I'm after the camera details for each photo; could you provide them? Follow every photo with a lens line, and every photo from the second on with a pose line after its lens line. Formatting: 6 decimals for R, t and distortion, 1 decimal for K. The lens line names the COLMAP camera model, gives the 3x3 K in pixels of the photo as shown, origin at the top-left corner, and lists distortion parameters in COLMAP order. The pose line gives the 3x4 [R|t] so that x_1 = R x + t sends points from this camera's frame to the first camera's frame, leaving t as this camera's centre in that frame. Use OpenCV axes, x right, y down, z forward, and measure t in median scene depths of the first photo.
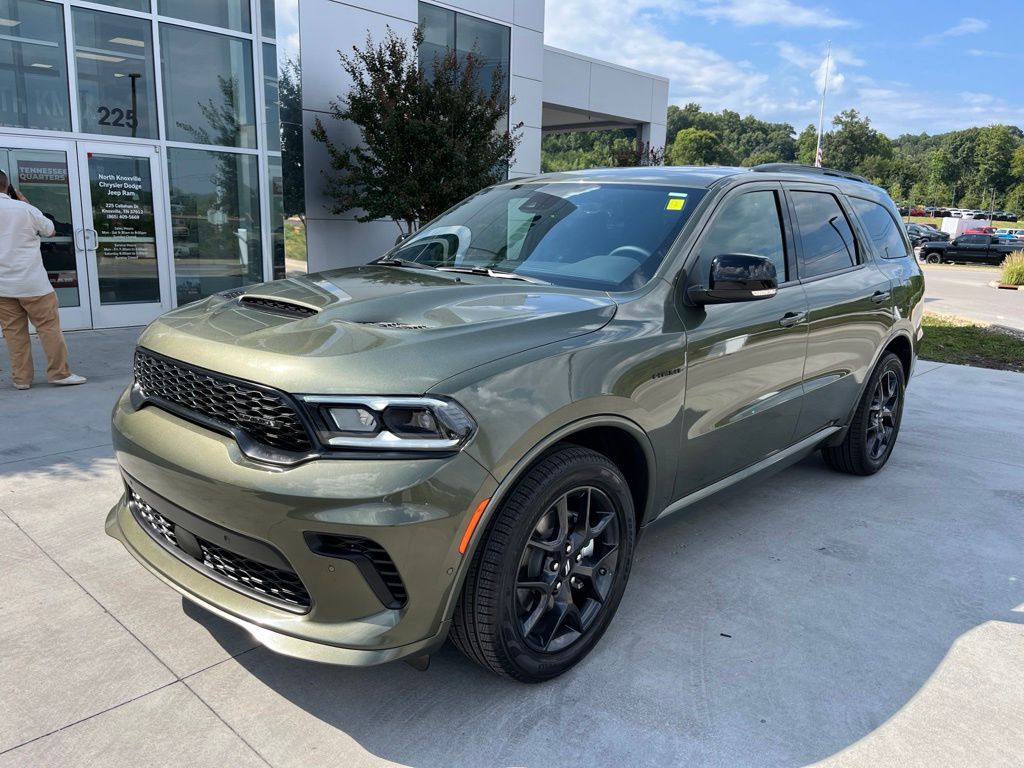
lens RADIAL K [[780.6, 0, 512.0], [0, 780.6, 384.0], [0, 0, 1]] dist [0.079955, -0.118835]
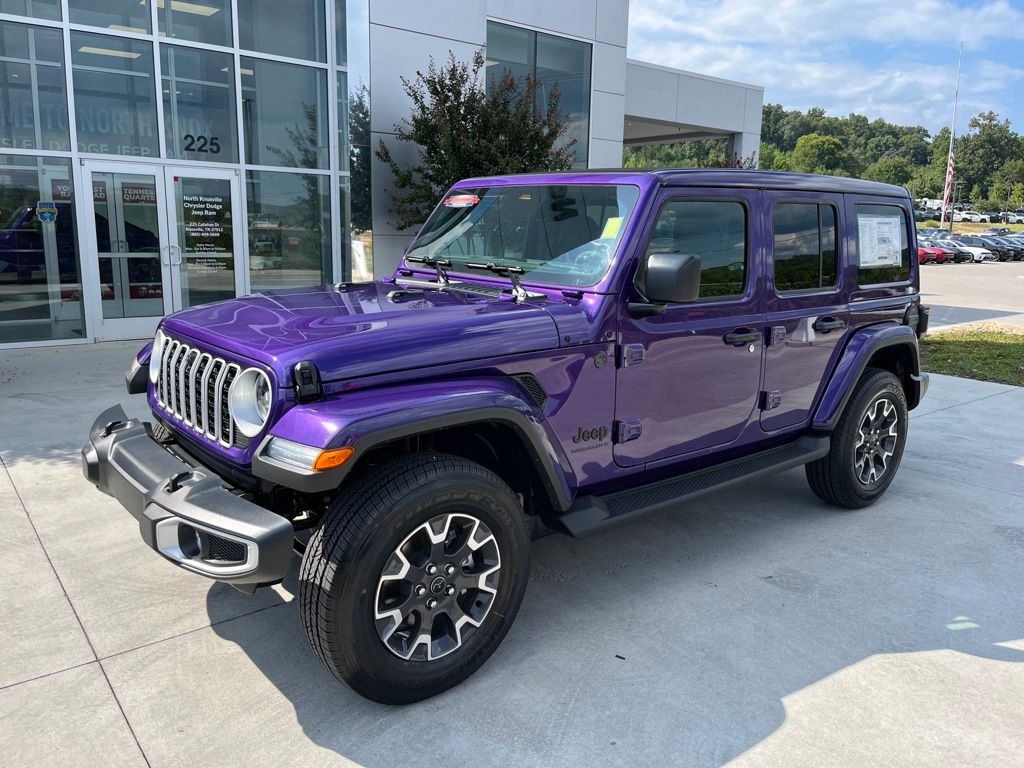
lens RADIAL K [[781.5, 0, 509.3], [0, 781.5, 369.5], [0, 0, 1]] dist [0.082227, -0.124874]
pose [[0.988933, 0.020482, -0.146945, 0.082228], [-0.024853, 0.999300, -0.027966, -0.004903], [0.146269, 0.031309, 0.988749, -0.008337]]
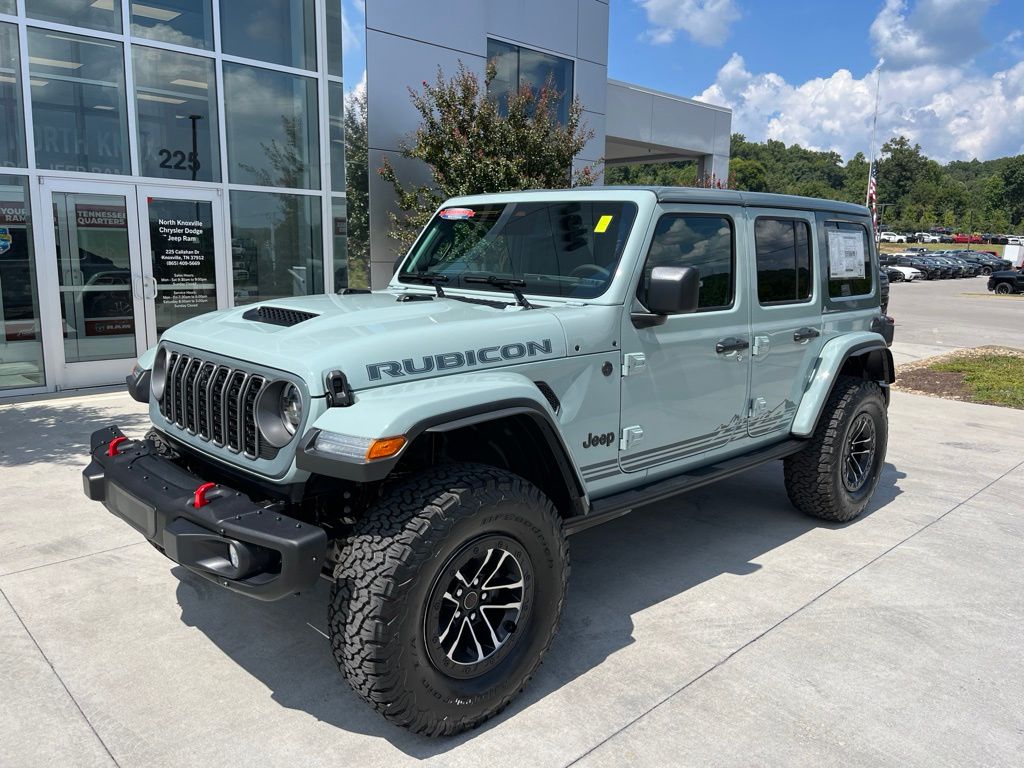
lens RADIAL K [[773.4, 0, 511.4], [0, 773.4, 376.8], [0, 0, 1]] dist [0.078005, -0.113362]
pose [[0.998539, -0.001762, -0.054005, -0.043937], [-0.000645, 0.999008, -0.044521, -0.031057], [0.054030, 0.044490, 0.997548, 0.083208]]
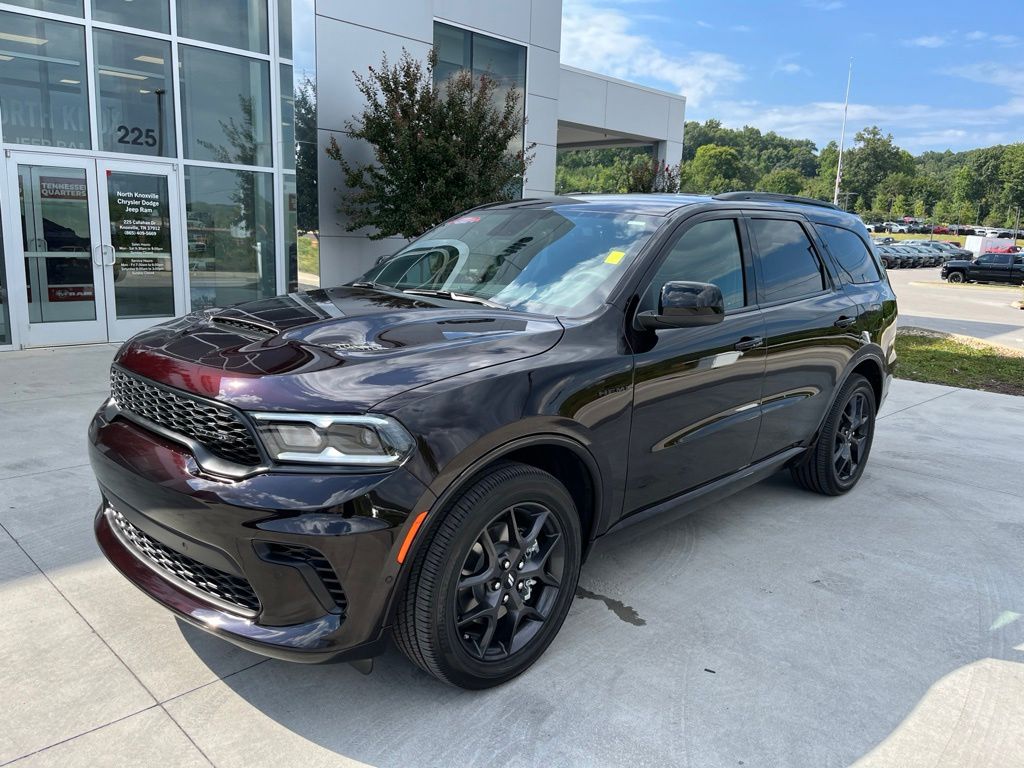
lens RADIAL K [[777.9, 0, 505.8], [0, 777.9, 383.4], [0, 0, 1]] dist [0.089829, -0.133194]
pose [[0.999446, 0.013607, -0.030376, 0.012343], [-0.014129, 0.999755, -0.017029, -0.006195], [0.030137, 0.017449, 0.999393, 0.000284]]
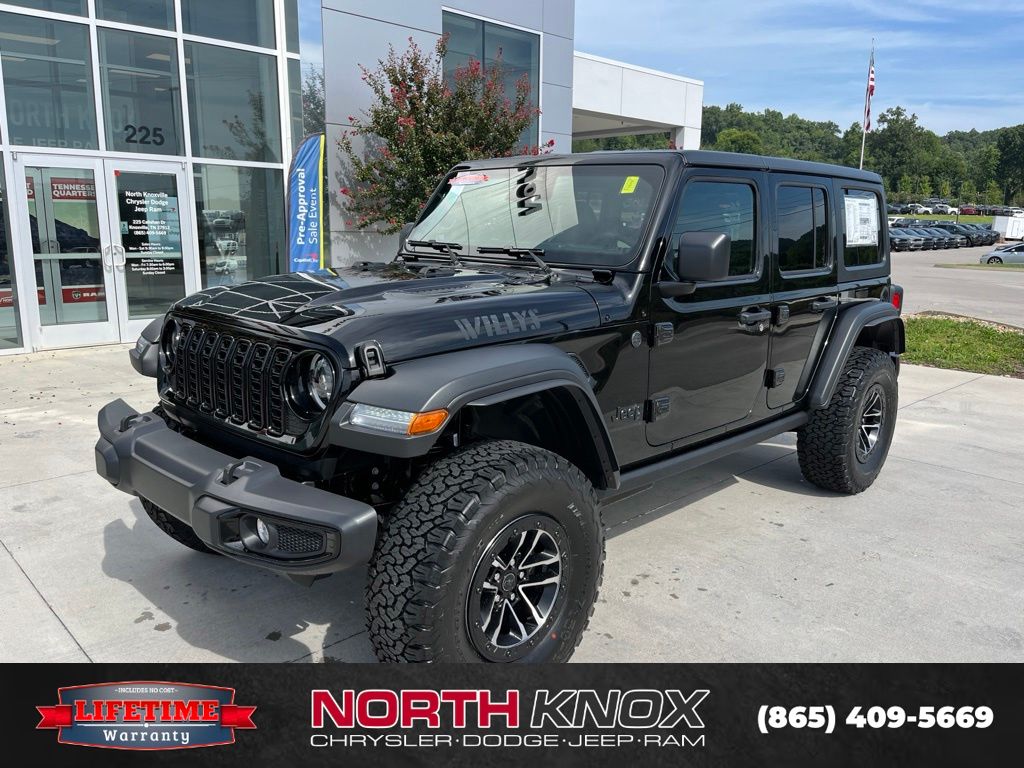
lens RADIAL K [[776.8, 0, 516.0], [0, 776.8, 379.0], [0, 0, 1]] dist [0.090887, -0.133460]
pose [[0.998808, -0.003493, -0.048678, 0.024530], [0.003039, 0.999951, -0.009402, -0.011820], [0.048708, 0.009243, 0.998770, 0.013551]]
